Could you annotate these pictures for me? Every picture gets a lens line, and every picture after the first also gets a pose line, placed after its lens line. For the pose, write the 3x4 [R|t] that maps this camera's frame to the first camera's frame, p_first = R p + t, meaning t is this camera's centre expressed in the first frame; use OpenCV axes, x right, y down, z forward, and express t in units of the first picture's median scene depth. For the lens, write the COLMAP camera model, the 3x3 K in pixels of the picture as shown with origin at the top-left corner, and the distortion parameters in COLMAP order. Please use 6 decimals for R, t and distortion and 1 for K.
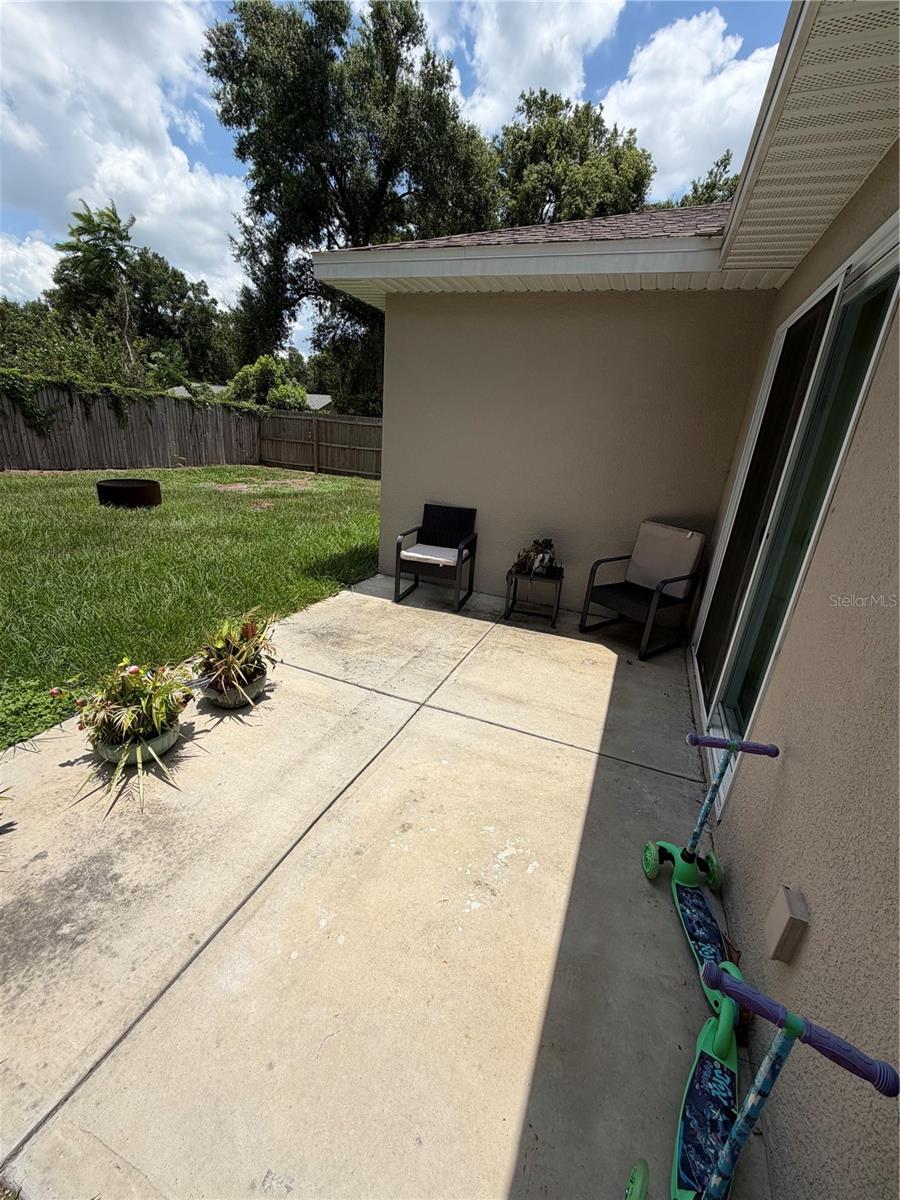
lens RADIAL K [[473.6, 0, 451.4], [0, 473.6, 596.8], [0, 0, 1]] dist [0.002322, 0.000593]
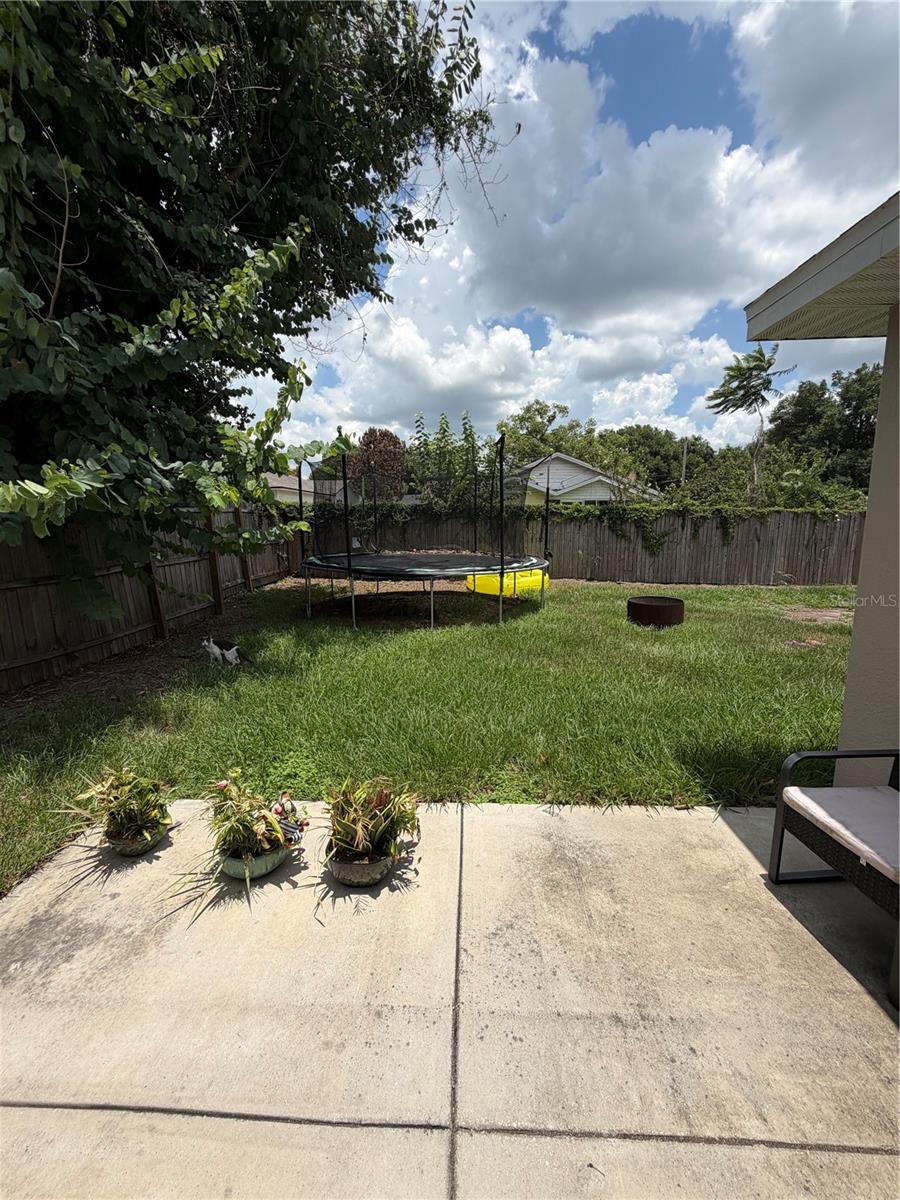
lens RADIAL K [[480.1, 0, 451.8], [0, 480.1, 591.5], [0, 0, 1]] dist [0.001847, 0.000380]
pose [[0.337477, 0.061237, -0.939340, 0.061072], [-0.282141, 0.958585, -0.038874, -0.045060], [0.898057, 0.278145, 0.340777, 0.119037]]
